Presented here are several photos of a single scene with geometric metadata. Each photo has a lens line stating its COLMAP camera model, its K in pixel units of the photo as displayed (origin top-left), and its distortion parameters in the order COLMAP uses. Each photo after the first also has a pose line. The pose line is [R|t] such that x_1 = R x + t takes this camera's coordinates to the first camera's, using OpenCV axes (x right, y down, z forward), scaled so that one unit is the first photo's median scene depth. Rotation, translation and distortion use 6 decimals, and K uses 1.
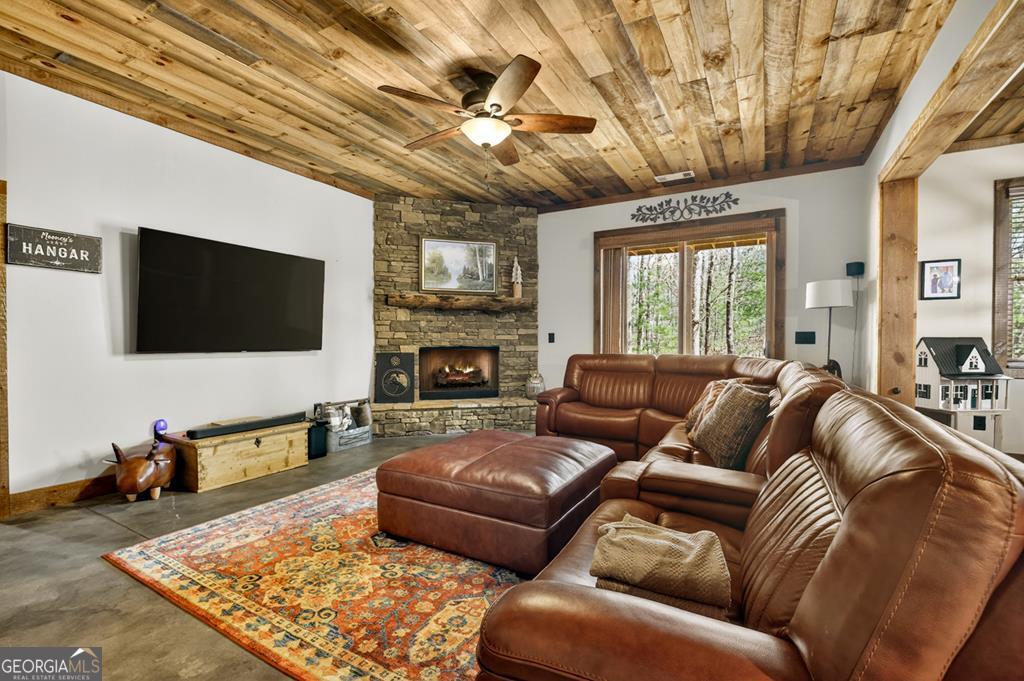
lens RADIAL K [[460.3, 0, 512.6], [0, 460.3, 347.3], [0, 0, 1]] dist [-0.022650, -0.000837]
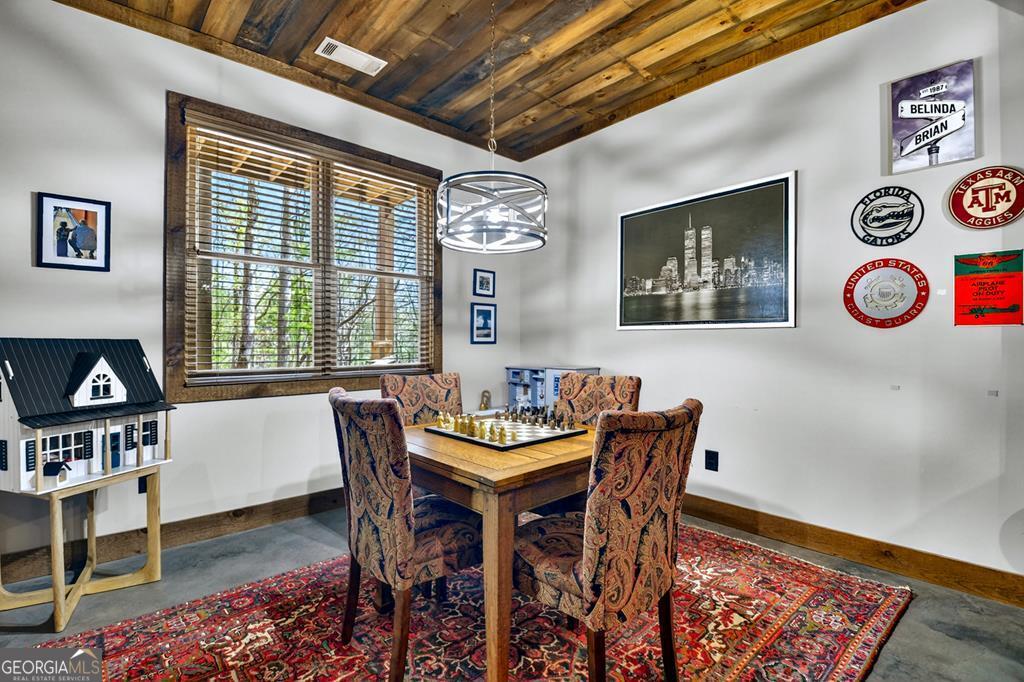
lens RADIAL K [[460.3, 0, 512.6], [0, 460.3, 347.8], [0, 0, 1]] dist [-0.022650, -0.000837]
pose [[0.303790, -0.008100, 0.952704, 0.626515], [0.020093, 0.999796, 0.002093, -0.002196], [-0.952527, 0.018507, 0.303891, 0.351360]]
